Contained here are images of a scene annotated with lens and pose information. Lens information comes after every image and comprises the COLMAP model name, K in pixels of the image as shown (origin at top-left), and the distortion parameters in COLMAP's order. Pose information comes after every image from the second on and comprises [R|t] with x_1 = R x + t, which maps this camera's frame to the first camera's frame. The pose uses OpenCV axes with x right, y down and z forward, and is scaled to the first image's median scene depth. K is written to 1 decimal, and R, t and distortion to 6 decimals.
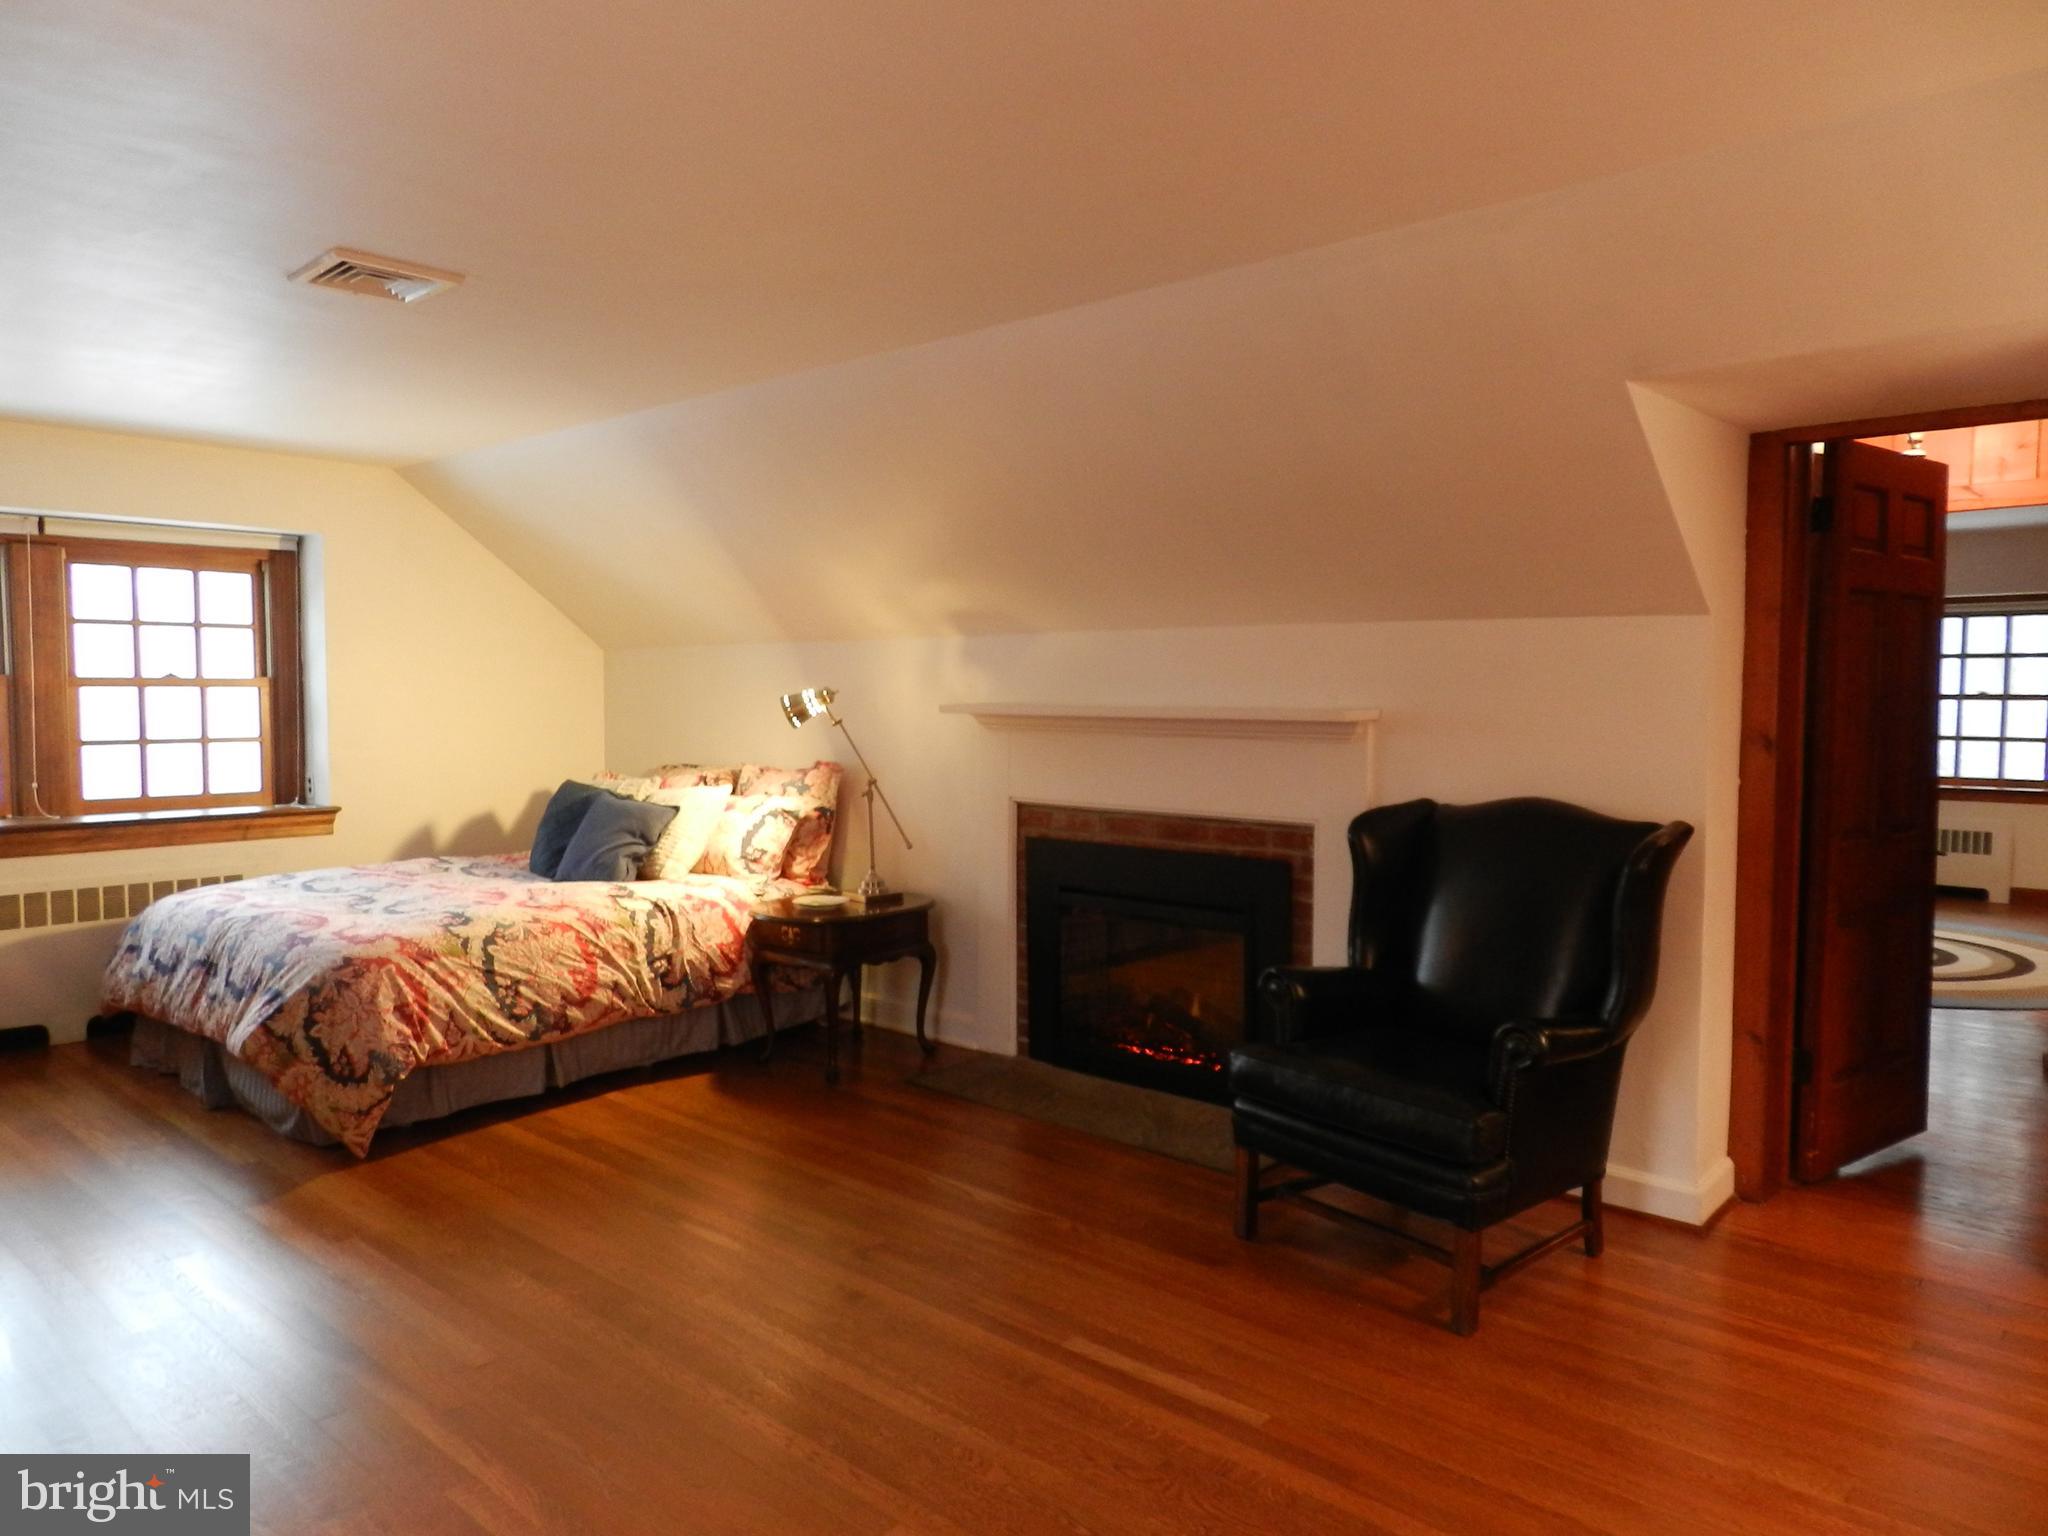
lens RADIAL K [[1378.9, 0, 1024.0], [0, 1378.9, 768.0], [0, 0, 1]] dist [0.005505, 0.001557]
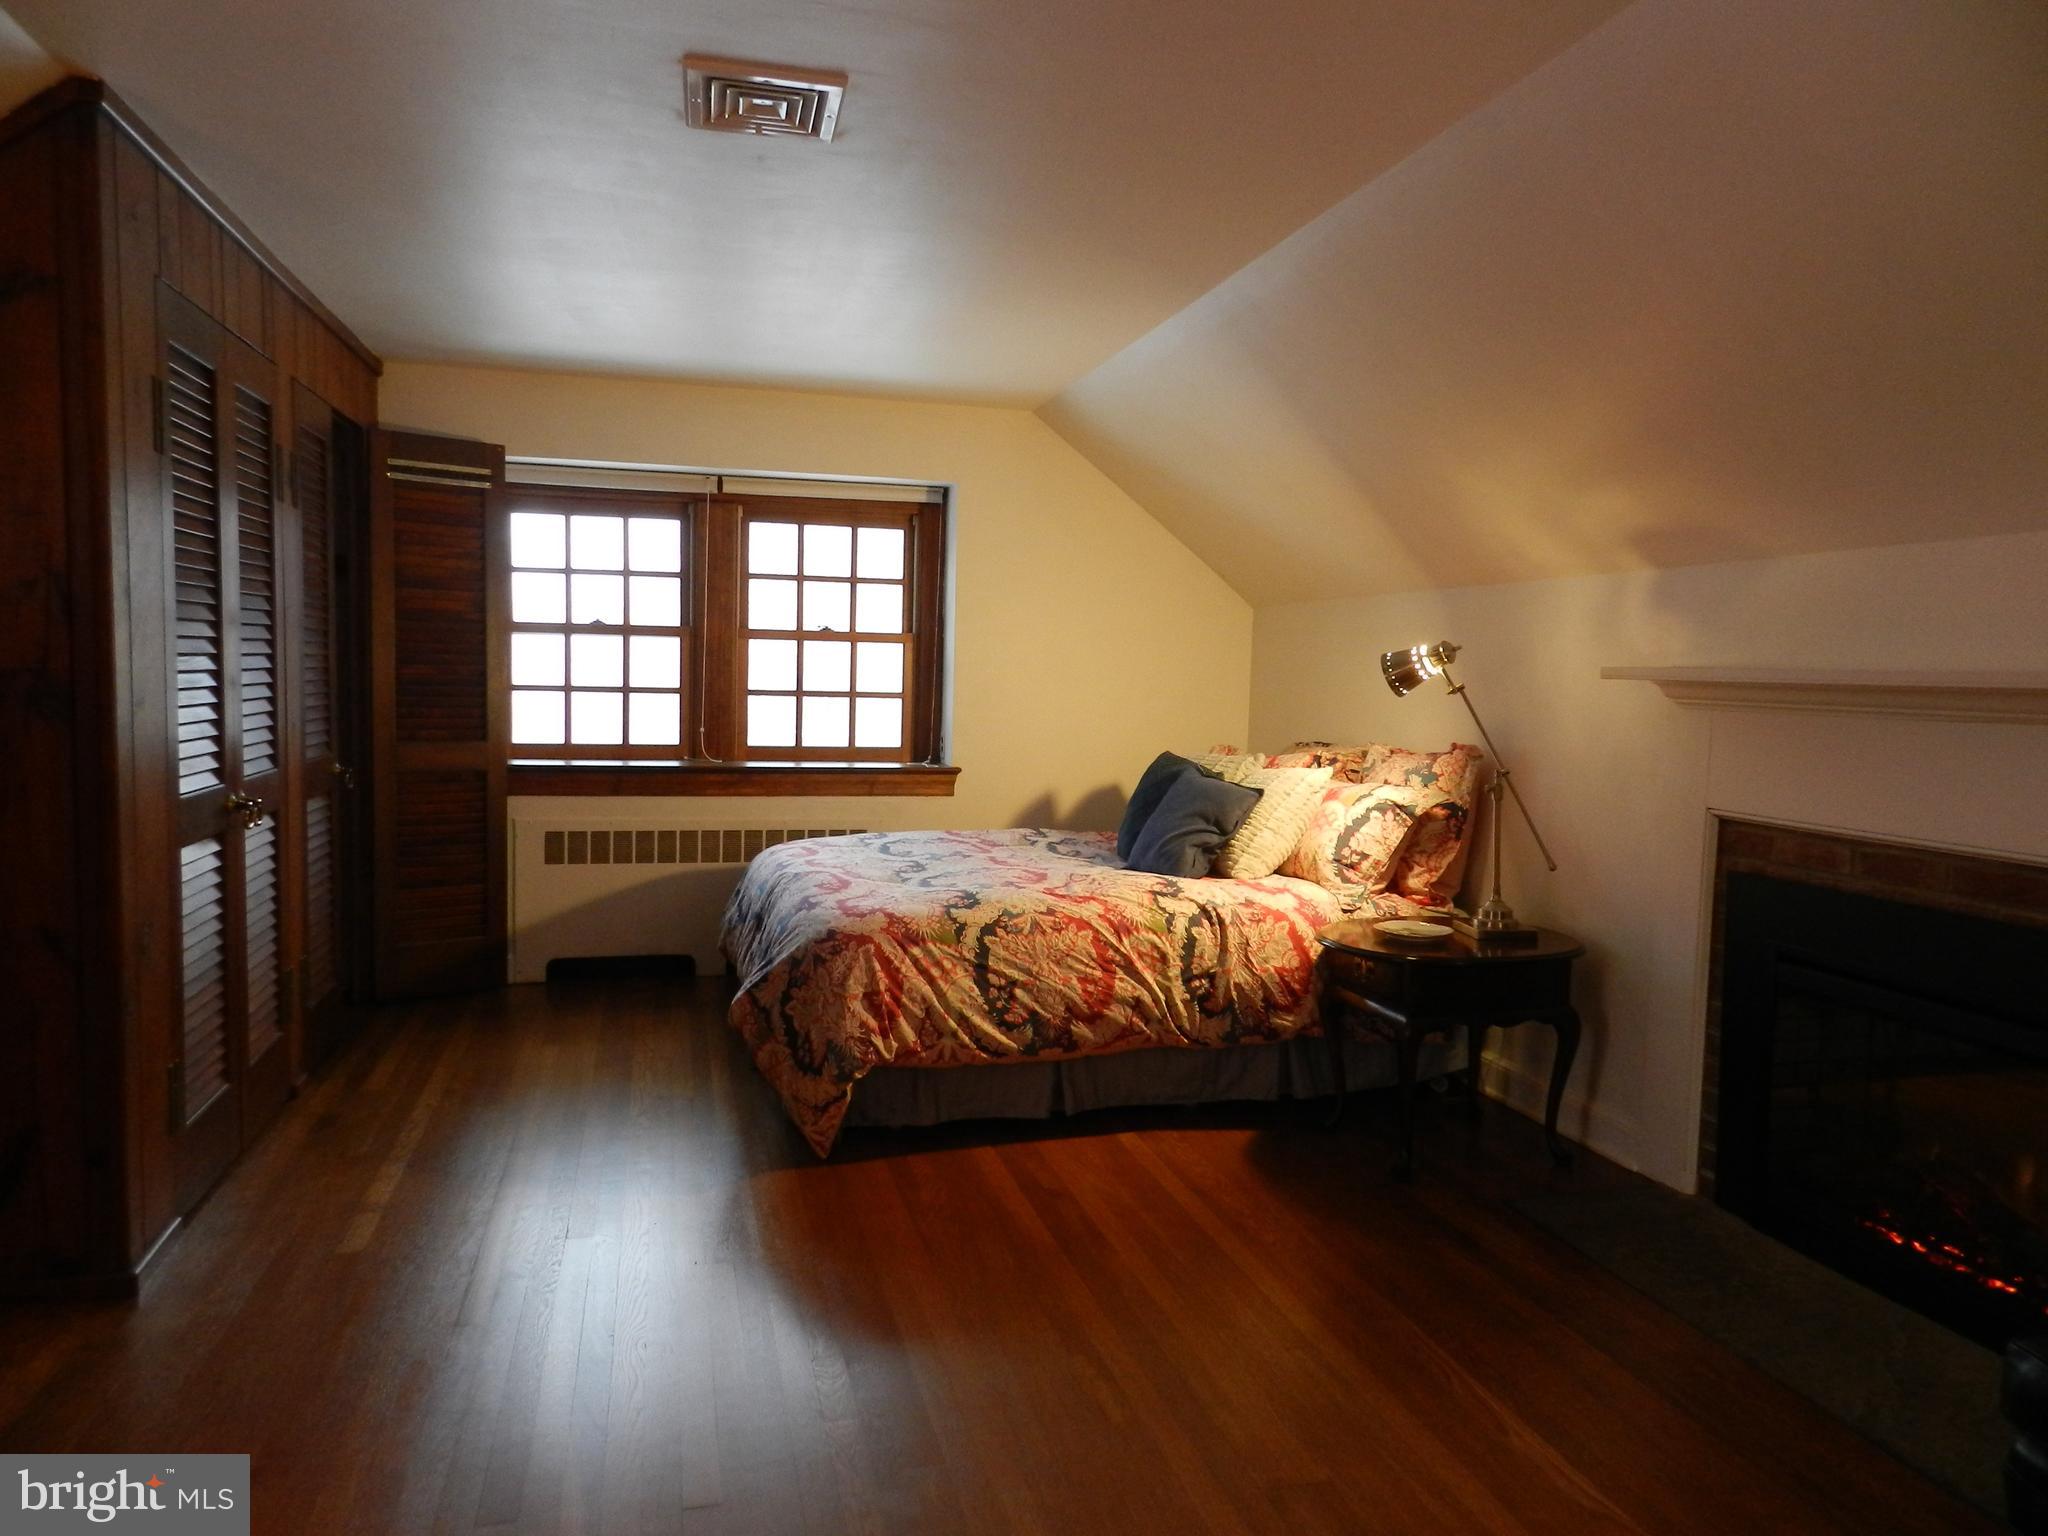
lens RADIAL K [[1378.9, 0, 1024.0], [0, 1378.9, 768.0], [0, 0, 1]] dist [0.005505, 0.001557]
pose [[0.834920, 0.057984, -0.547308, 0.079898], [-0.054565, 0.998256, 0.022520, 0.004933], [0.547659, 0.011062, 0.836628, 0.270525]]
